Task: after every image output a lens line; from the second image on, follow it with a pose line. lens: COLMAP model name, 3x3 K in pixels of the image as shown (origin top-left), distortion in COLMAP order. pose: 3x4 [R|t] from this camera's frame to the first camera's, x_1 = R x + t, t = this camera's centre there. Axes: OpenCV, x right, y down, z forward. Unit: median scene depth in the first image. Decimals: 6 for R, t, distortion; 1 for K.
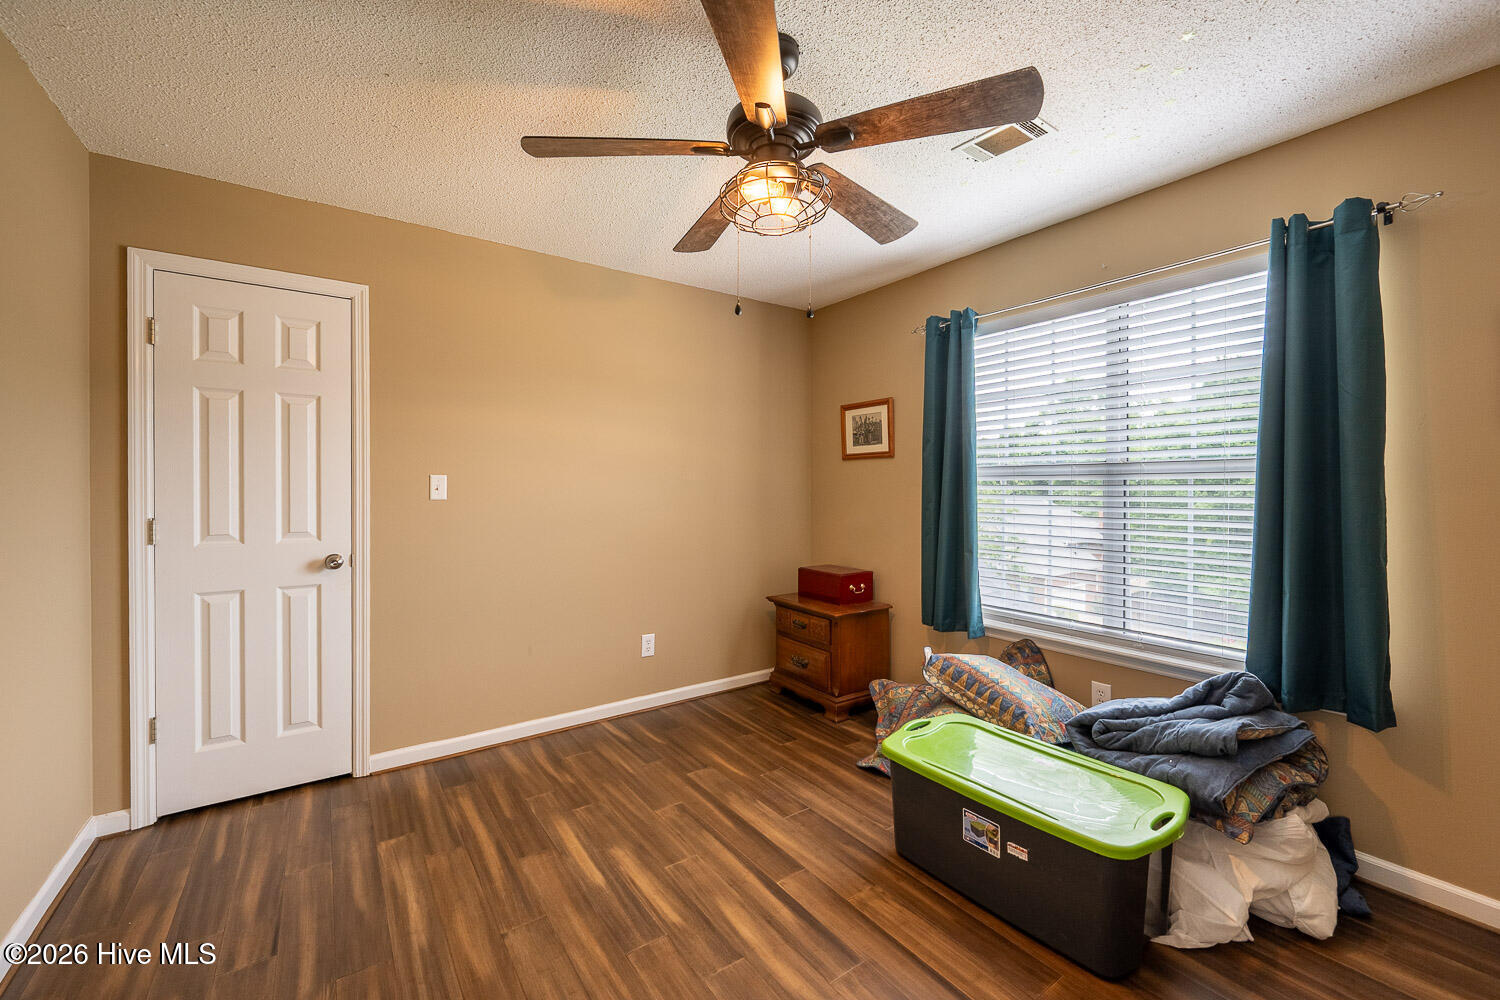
lens RADIAL K [[594.0, 0, 751.8], [0, 594.0, 493.3], [0, 0, 1]] dist [0.000732, 0.000285]
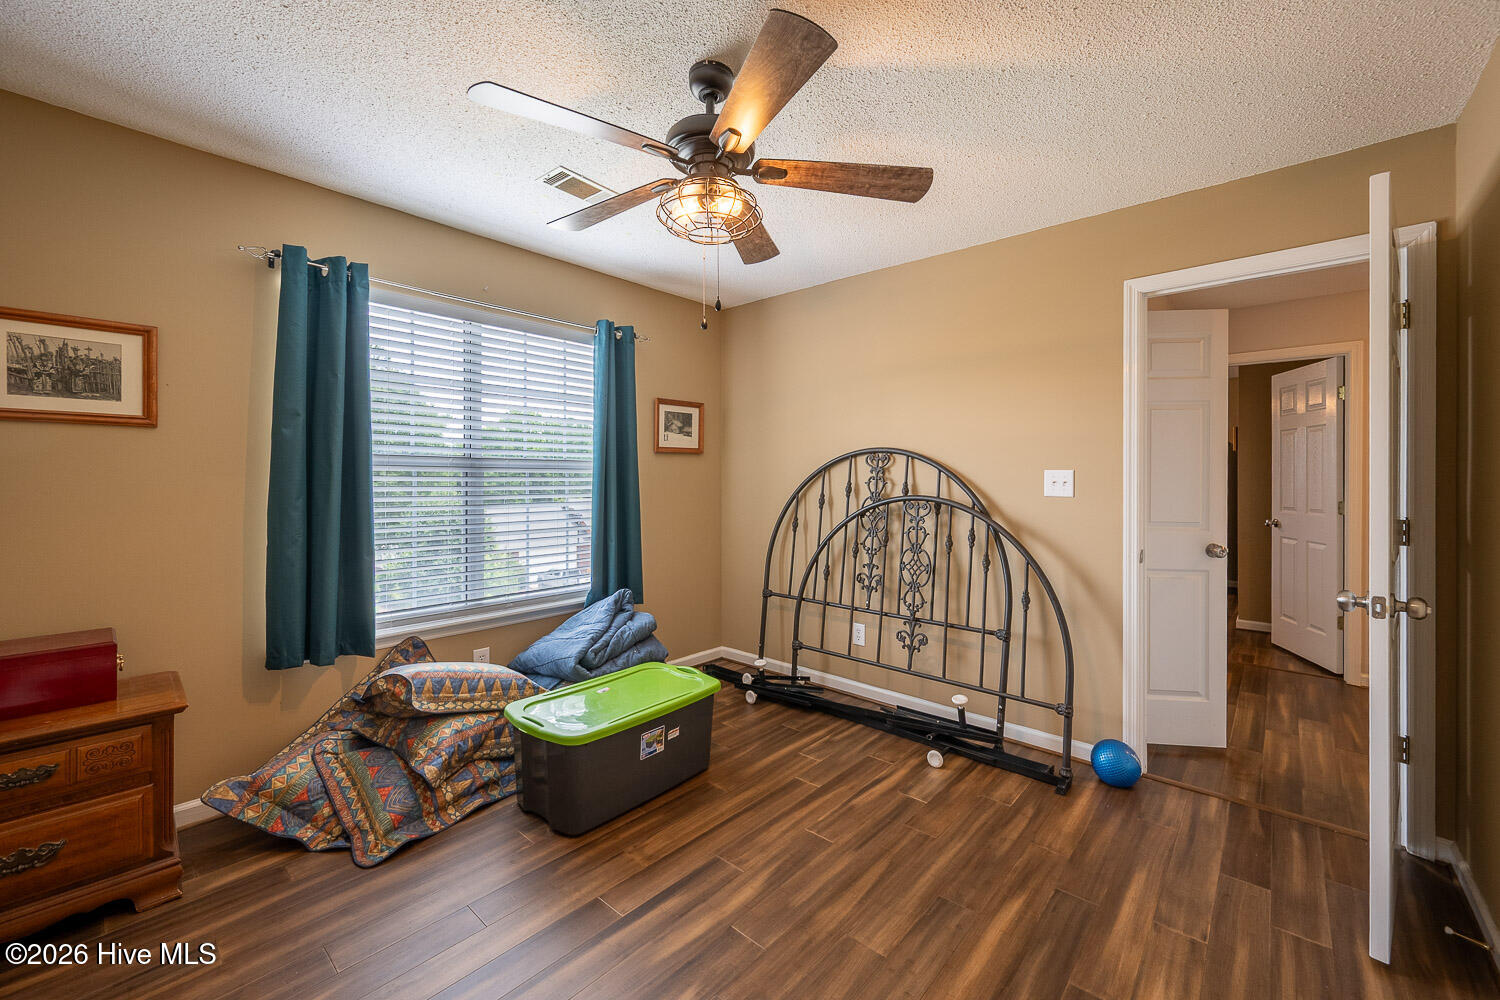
lens RADIAL K [[594.0, 0, 752.5], [0, 594.0, 486.6], [0, 0, 1]] dist [0.000732, 0.000285]
pose [[-0.211102, -0.005423, 0.977449, -0.693350], [0.014127, 0.999863, 0.008598, 0.003472], [-0.977362, 0.015624, -0.210996, 0.787396]]
